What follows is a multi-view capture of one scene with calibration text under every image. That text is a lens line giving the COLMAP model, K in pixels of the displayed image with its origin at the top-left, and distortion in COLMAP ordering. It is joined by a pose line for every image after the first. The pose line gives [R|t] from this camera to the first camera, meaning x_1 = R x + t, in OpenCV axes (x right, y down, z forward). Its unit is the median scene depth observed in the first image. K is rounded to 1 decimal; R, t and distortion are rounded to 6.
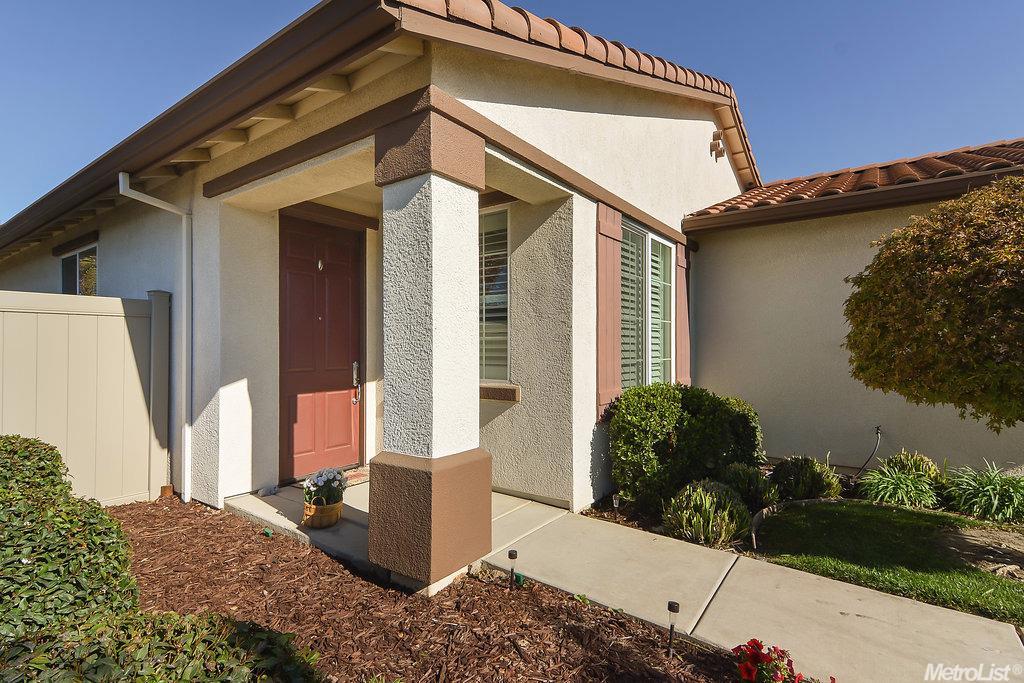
lens RADIAL K [[467.7, 0, 512.0], [0, 467.7, 341.5], [0, 0, 1]] dist [0.000627, 0.000204]
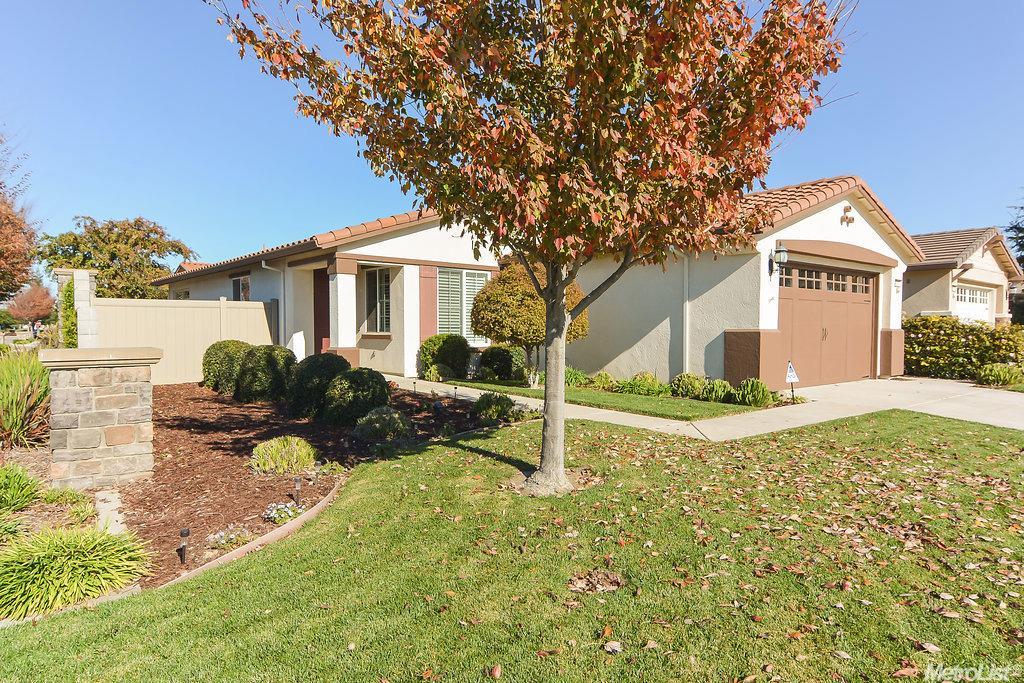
lens RADIAL K [[595.2, 0, 512.0], [0, 595.2, 341.5], [0, 0, 1]] dist [0.021641, -0.000238]
pose [[0.972150, 0.010514, -0.234124, 1.493439], [-0.000235, 0.999036, 0.043888, -0.013126], [0.234360, -0.042610, 0.971216, -2.185076]]
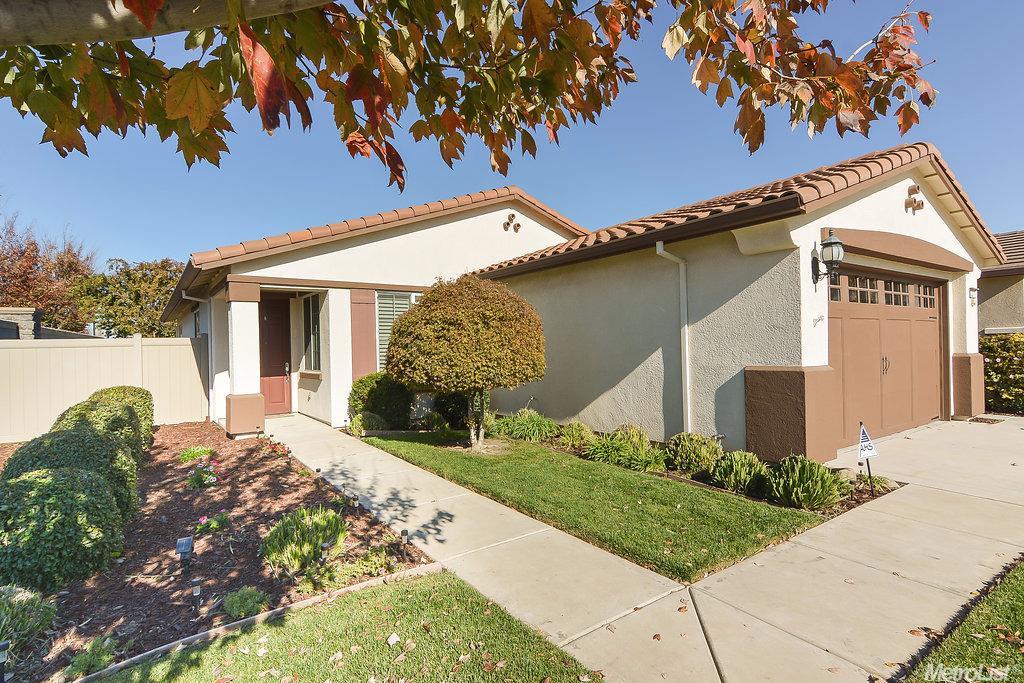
lens RADIAL K [[467.7, 0, 512.0], [0, 467.7, 341.5], [0, 0, 1]] dist [0.000627, 0.000204]
pose [[0.945934, -0.019255, -0.323788, 1.596779], [0.024050, 0.999652, 0.010813, -0.058463], [0.323467, -0.018015, 0.946068, -0.821898]]
